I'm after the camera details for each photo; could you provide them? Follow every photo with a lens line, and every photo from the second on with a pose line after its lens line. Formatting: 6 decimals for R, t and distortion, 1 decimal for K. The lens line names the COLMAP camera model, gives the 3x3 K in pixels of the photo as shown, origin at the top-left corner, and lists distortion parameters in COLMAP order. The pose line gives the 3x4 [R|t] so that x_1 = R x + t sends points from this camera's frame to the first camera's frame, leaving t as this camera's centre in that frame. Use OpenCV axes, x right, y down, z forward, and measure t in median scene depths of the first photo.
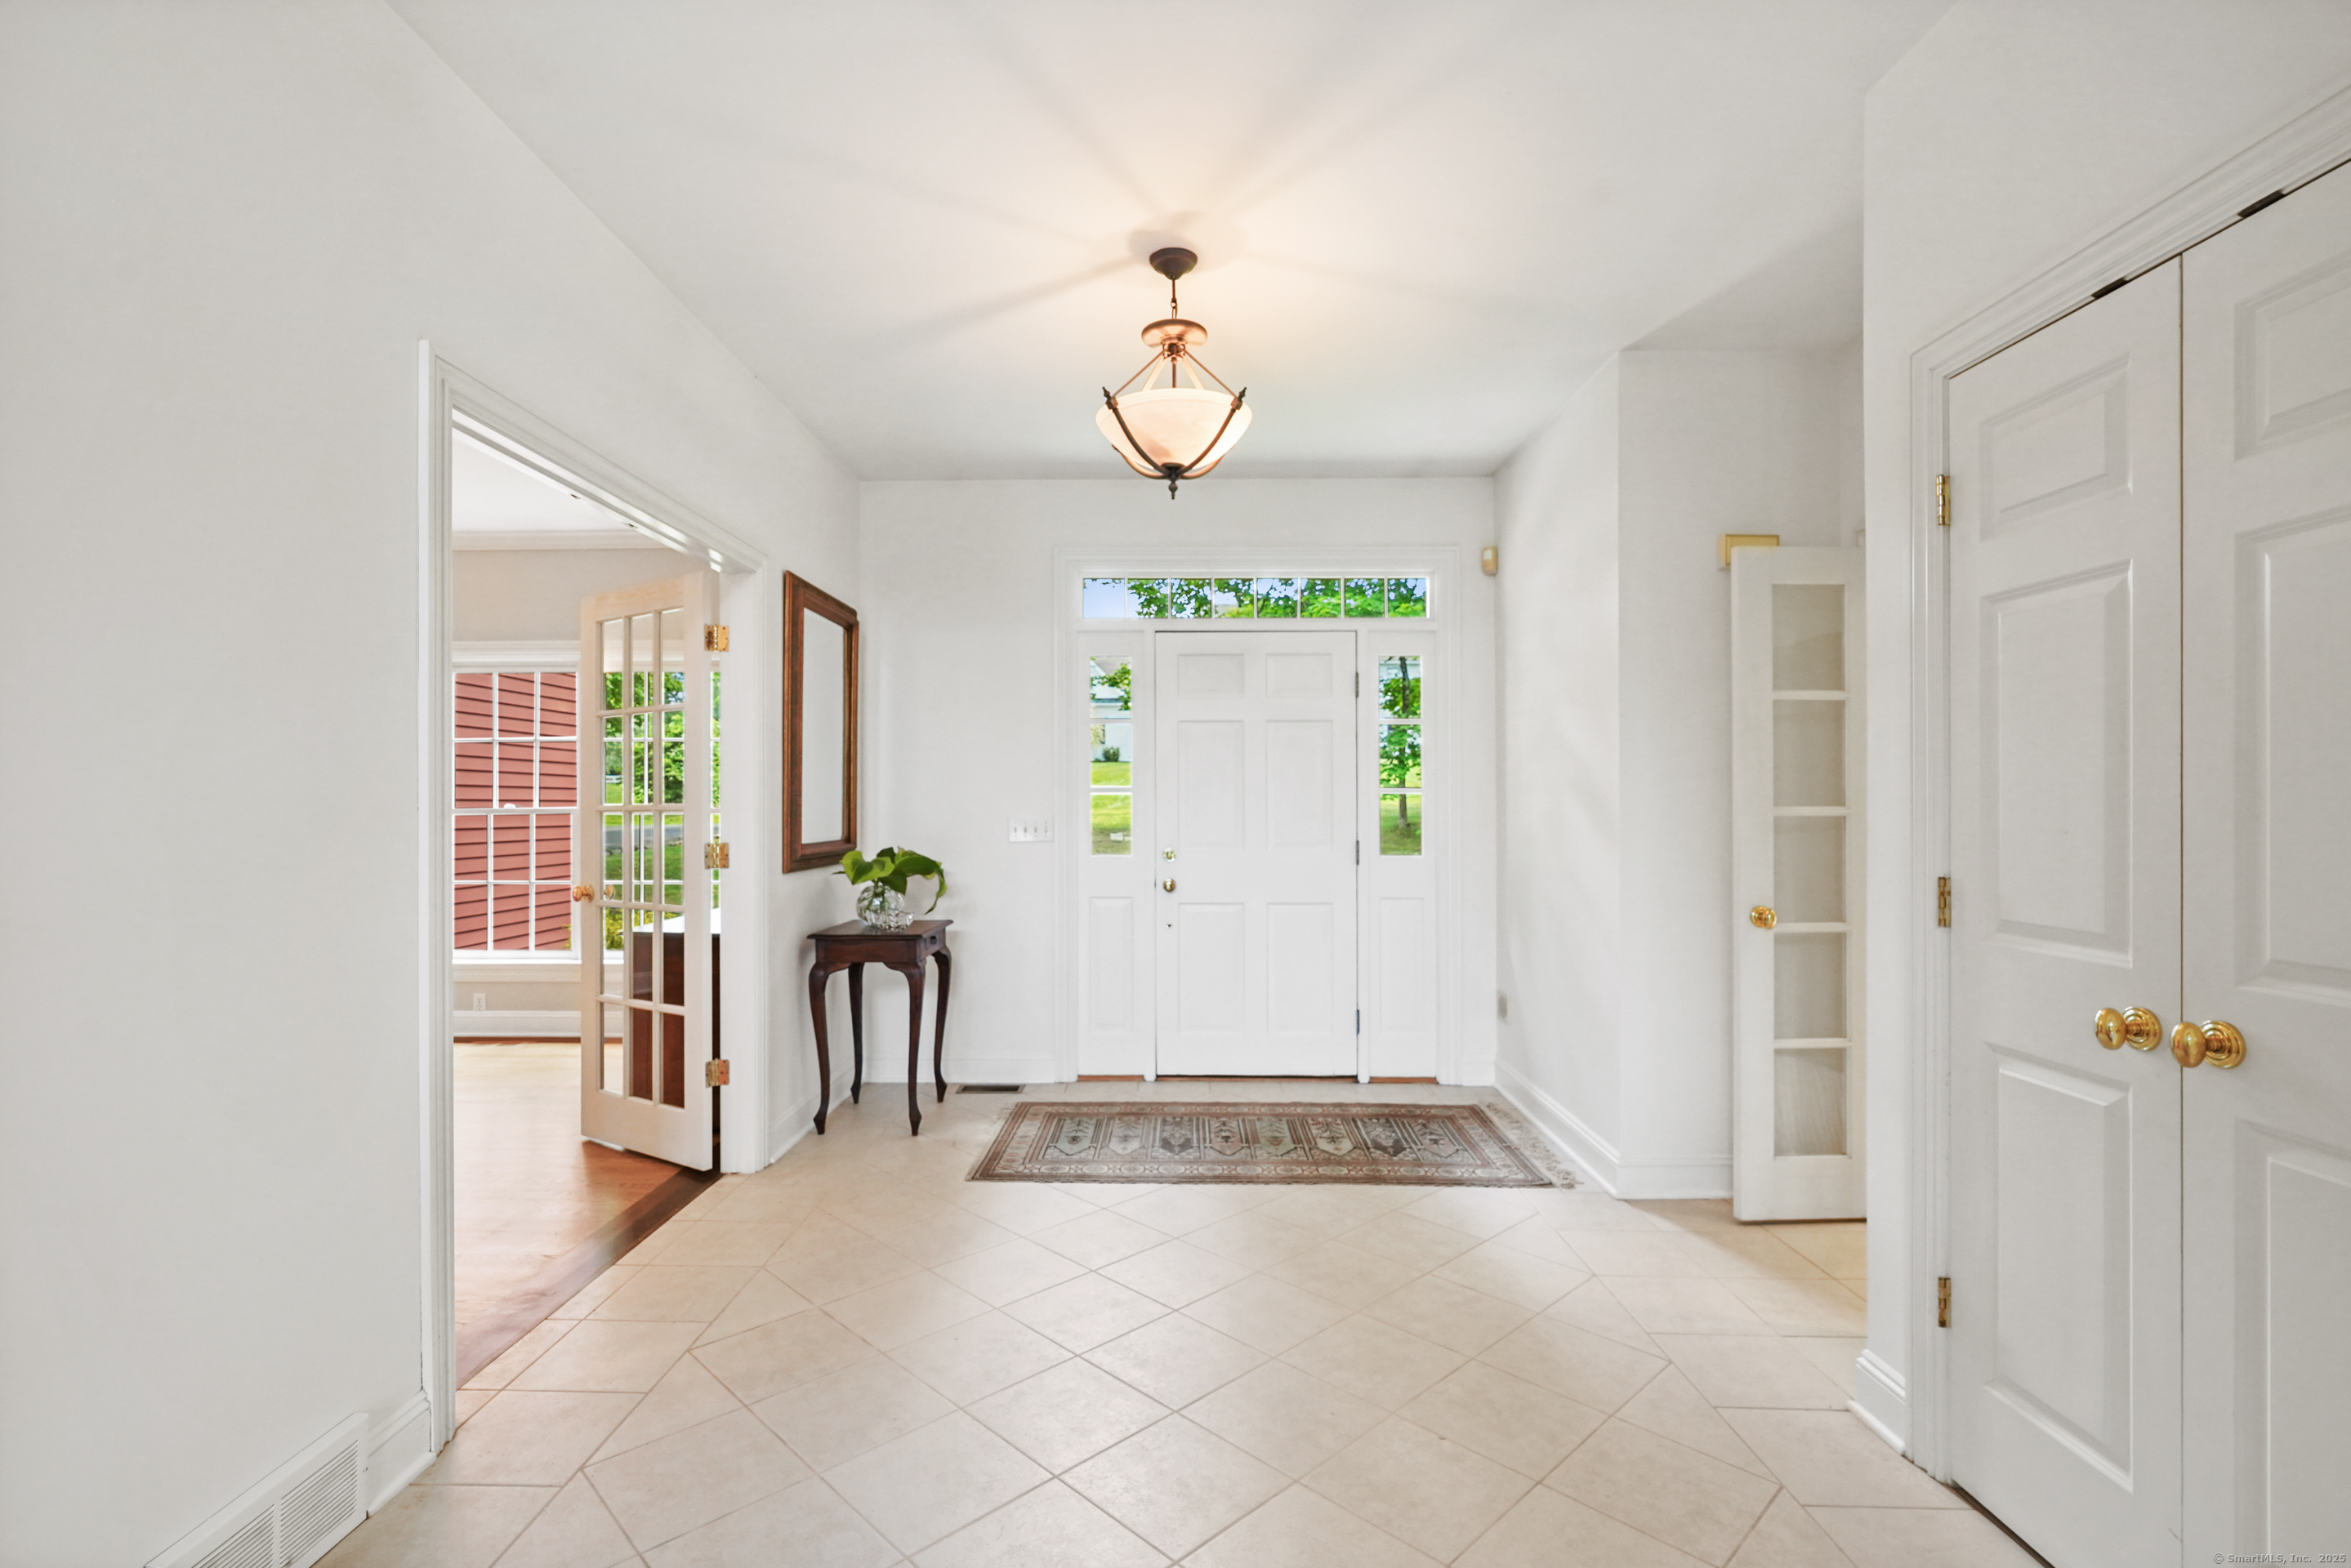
lens RADIAL K [[1086.9, 0, 1162.4], [0, 1086.9, 799.5], [0, 0, 1]] dist [-0.014145, 0.005094]
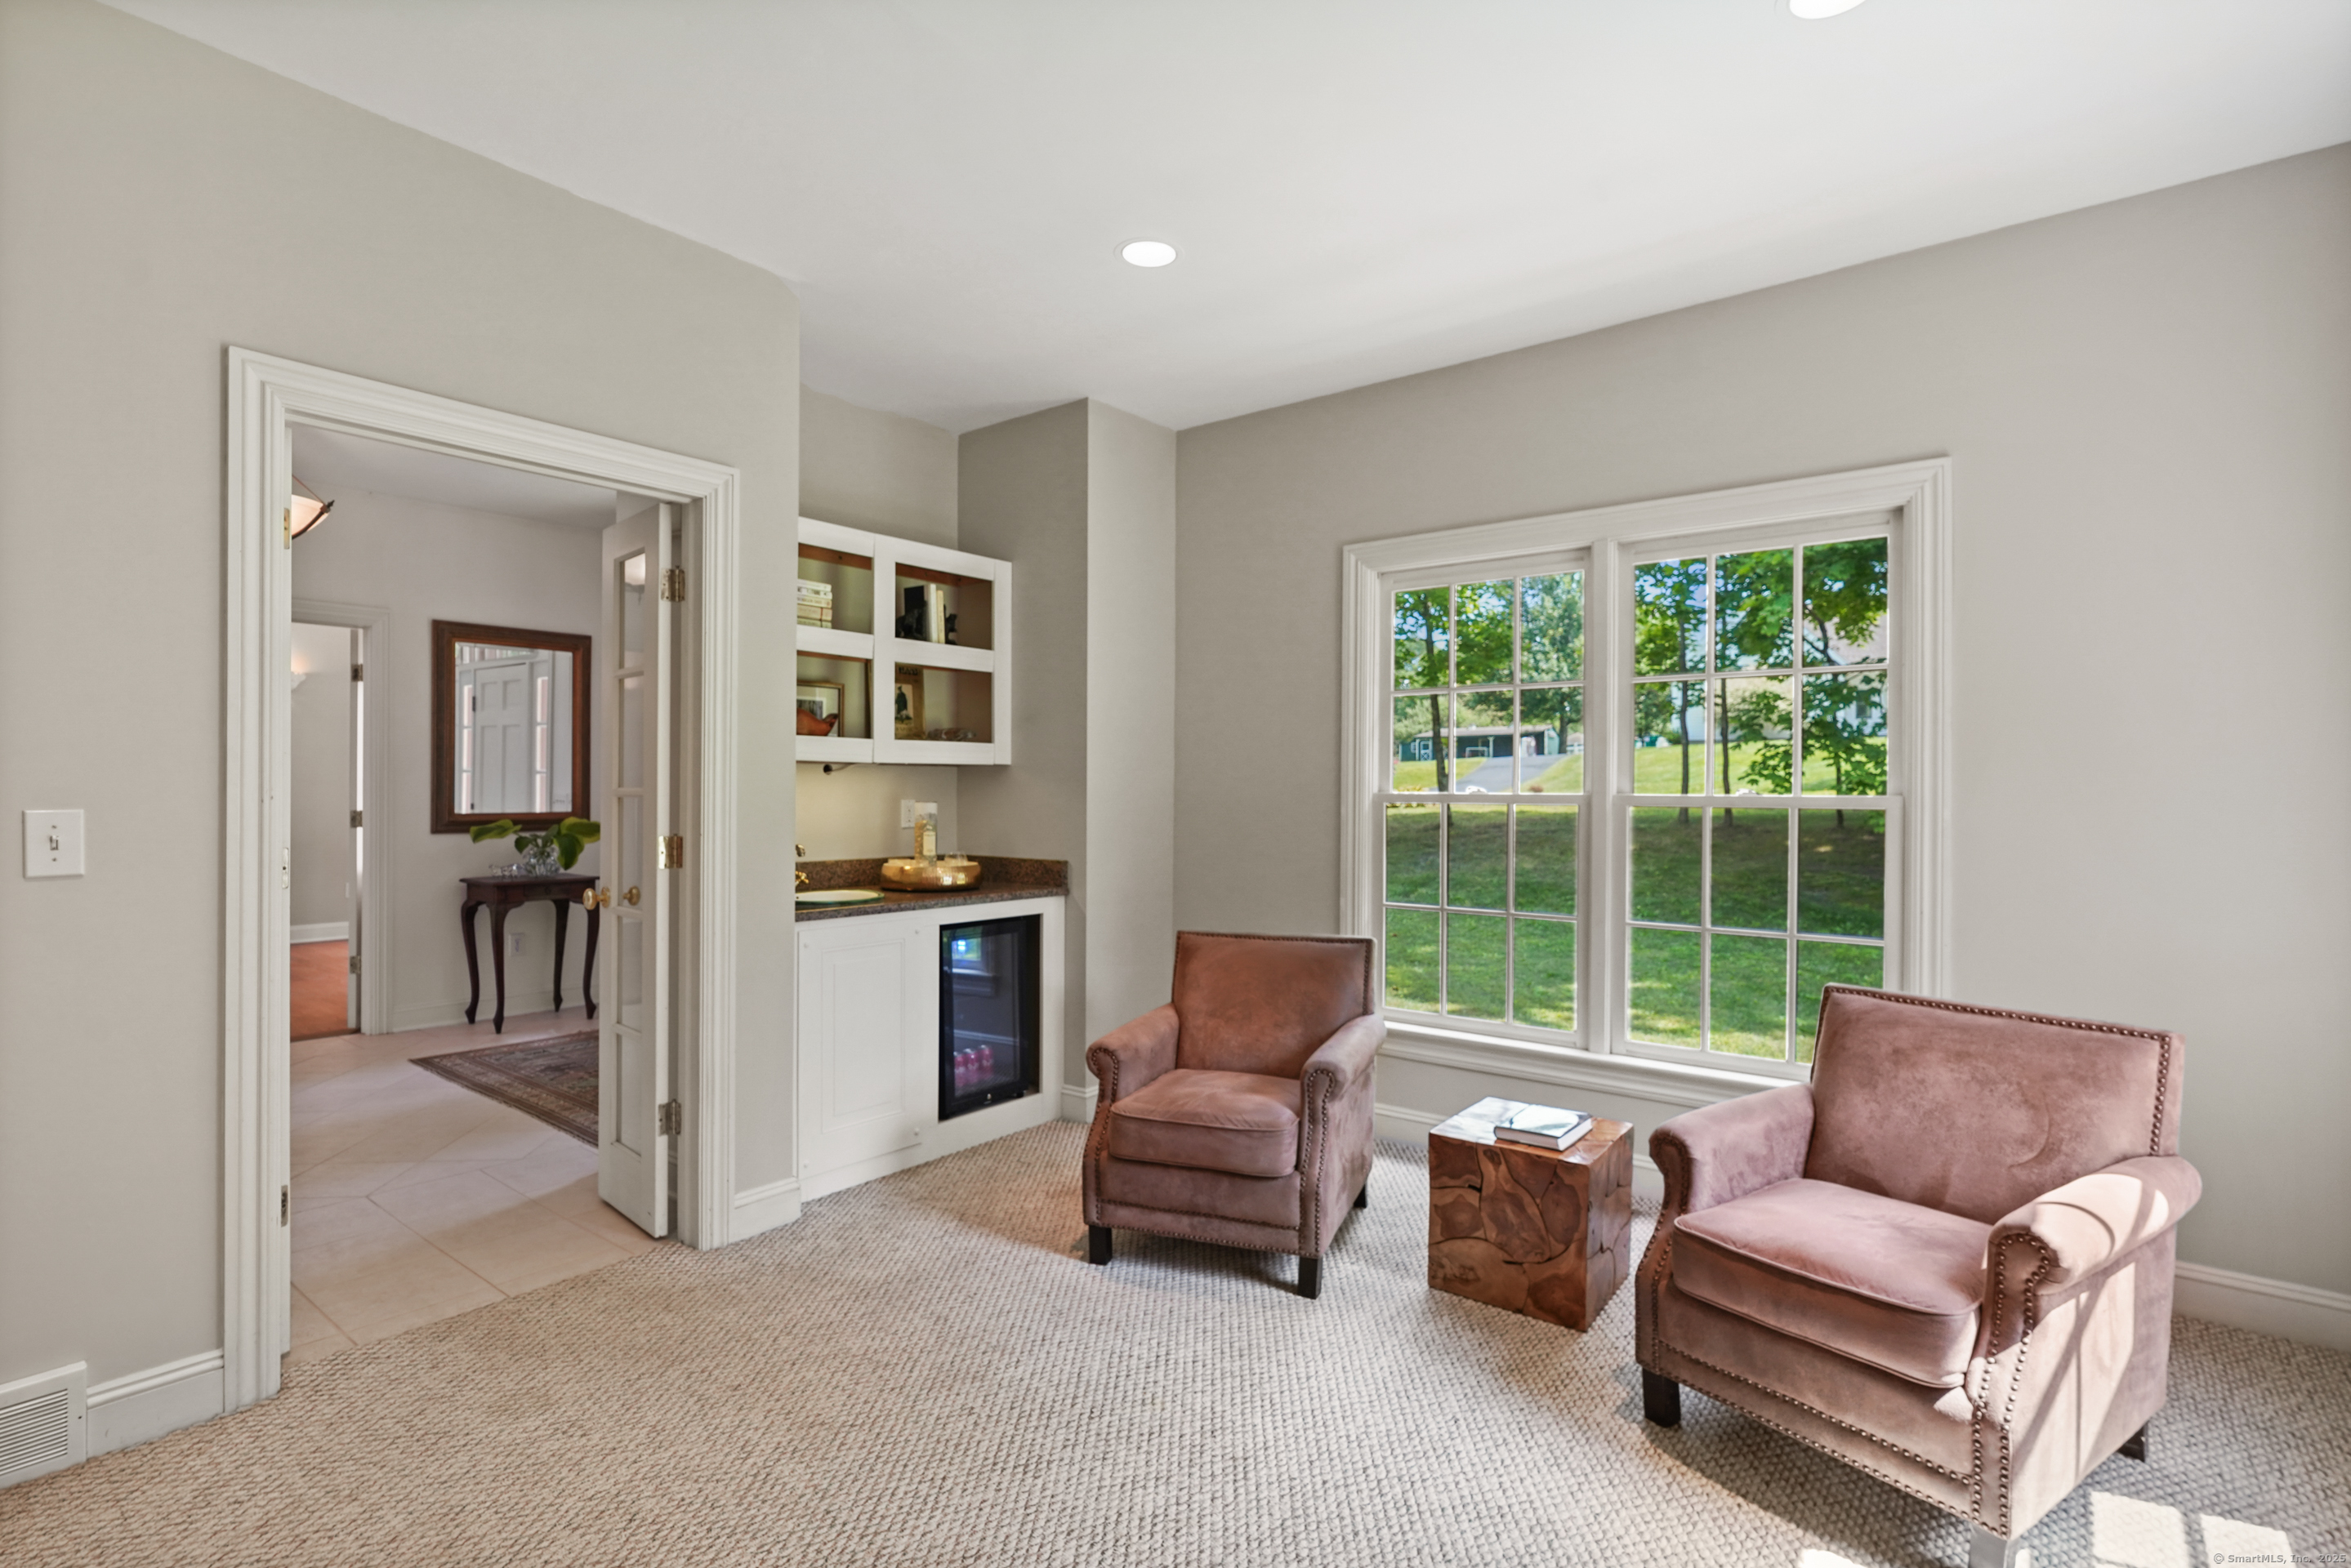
lens RADIAL K [[1127.3, 0, 1173.9], [0, 1127.3, 790.7], [0, 0, 1]] dist [-0.006991, 0.002766]
pose [[0.794114, 0.008006, -0.607716, 1.233663], [-0.011451, 0.999933, -0.001789, 0.004507], [0.607661, 0.008380, 0.794153, 0.396669]]
